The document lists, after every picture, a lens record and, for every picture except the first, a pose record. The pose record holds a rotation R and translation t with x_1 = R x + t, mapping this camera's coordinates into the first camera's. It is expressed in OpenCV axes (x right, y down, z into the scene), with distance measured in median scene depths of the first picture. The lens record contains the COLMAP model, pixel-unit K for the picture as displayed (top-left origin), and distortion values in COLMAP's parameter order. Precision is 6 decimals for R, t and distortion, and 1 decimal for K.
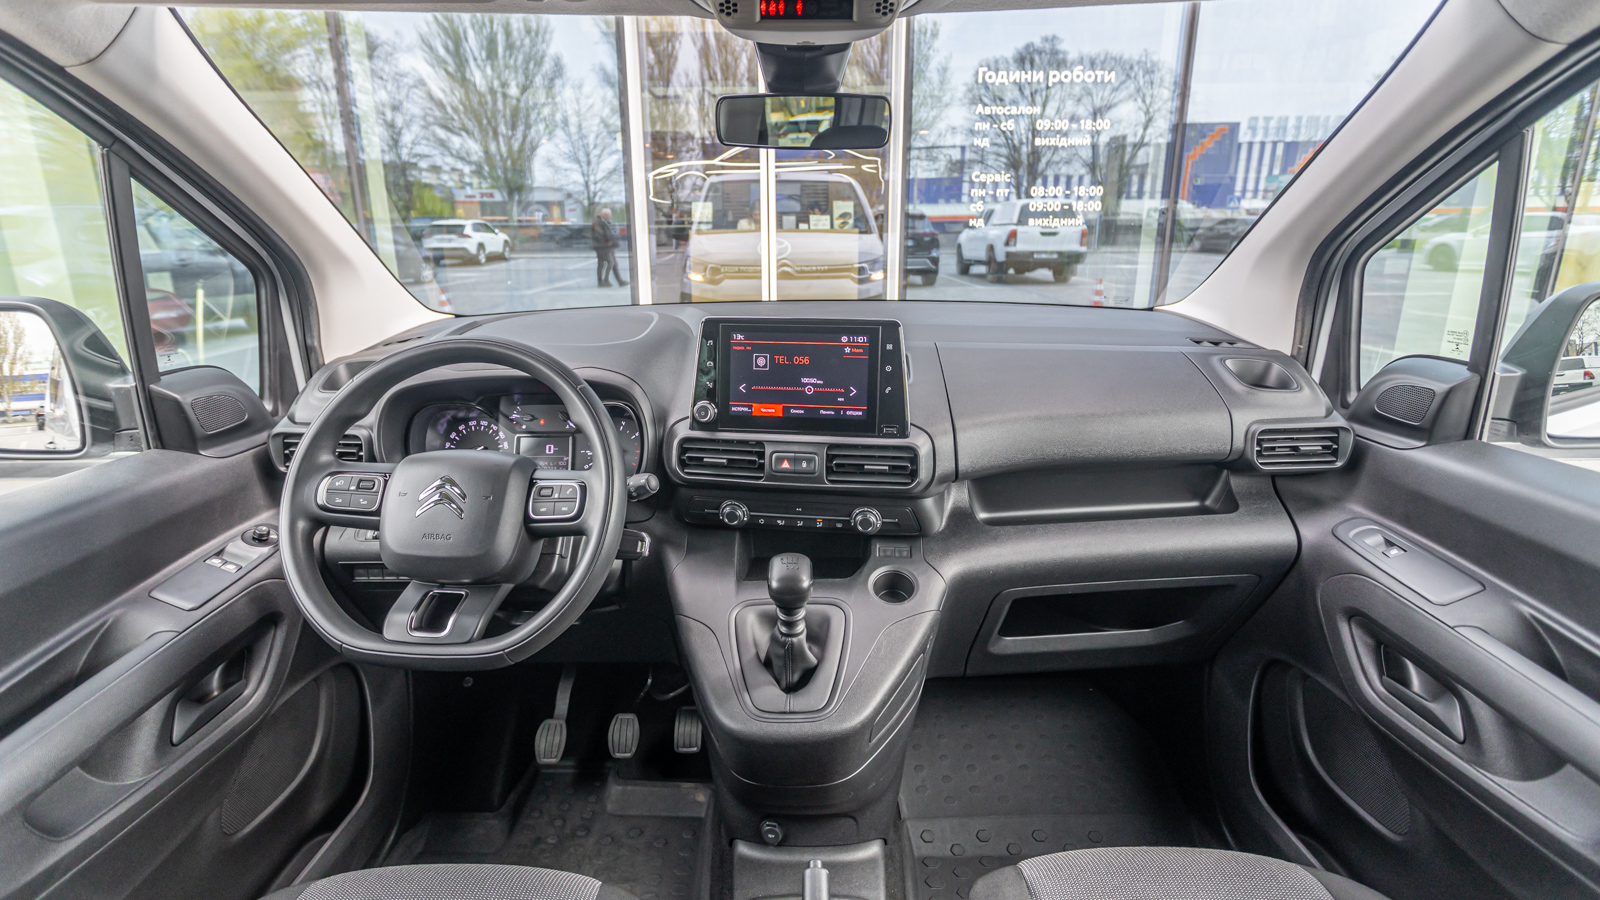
lens RADIAL K [[788.9, 0, 793.7], [0, 788.9, 416.6], [0, 0, 1]] dist [-0.001748, -0.000003]
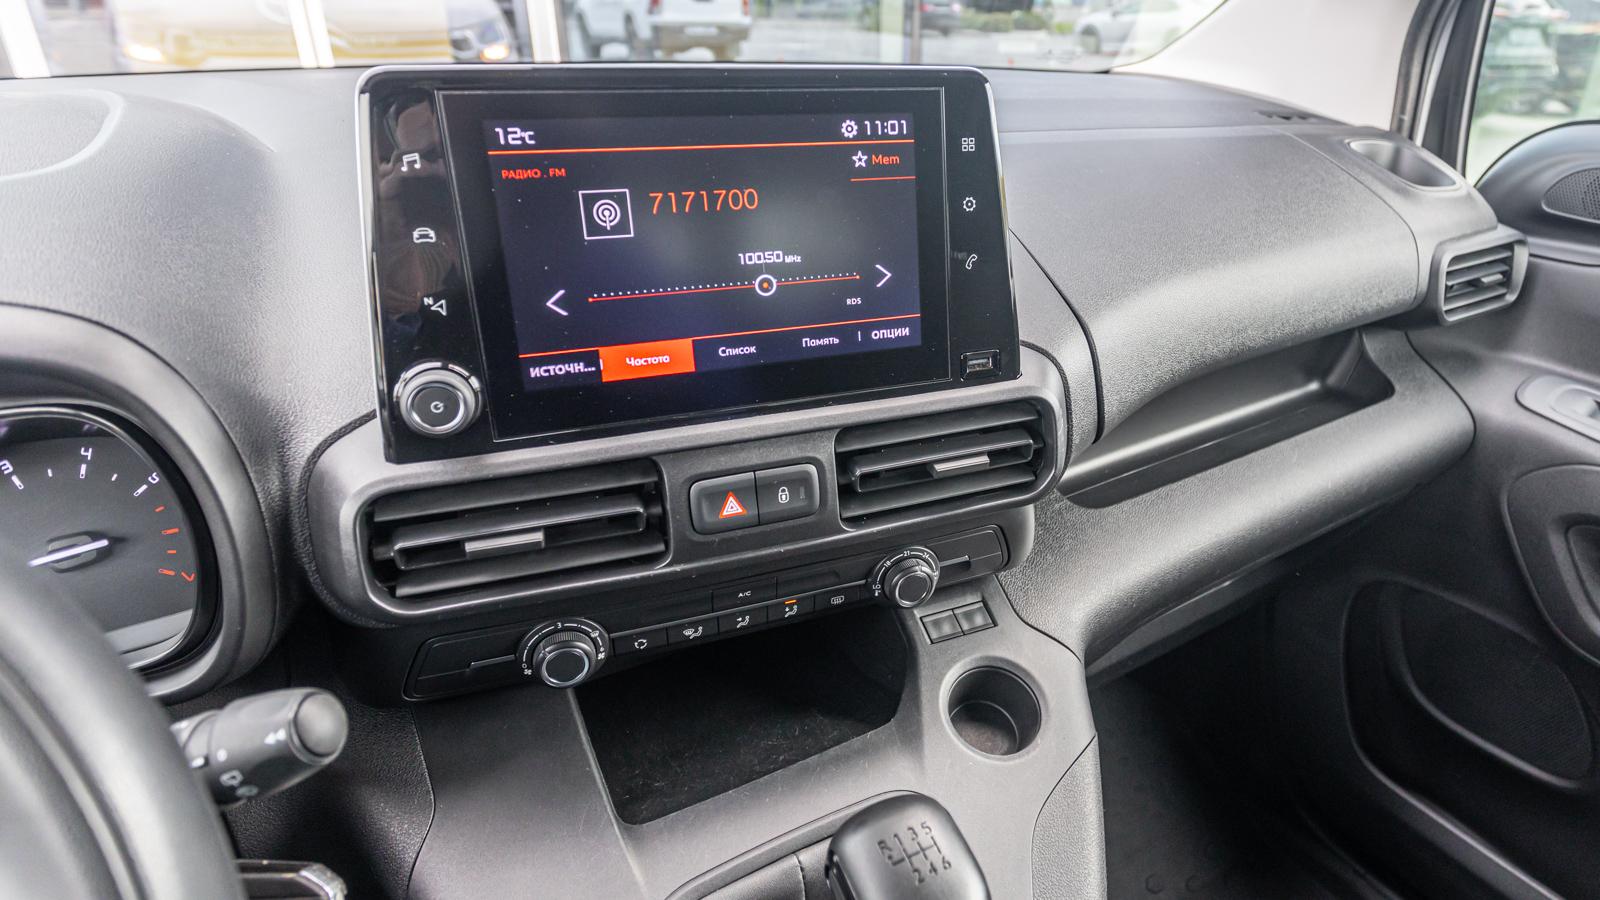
lens RADIAL K [[935.2, 0, 923.3], [0, 935.2, 412.5], [0, 0, 1]] dist [0.000904, 0.001093]
pose [[0.850448, -0.189078, 0.490905, -0.127040], [0.098540, 0.973914, 0.204405, -0.053844], [-0.516748, -0.125462, 0.846895, 0.580565]]
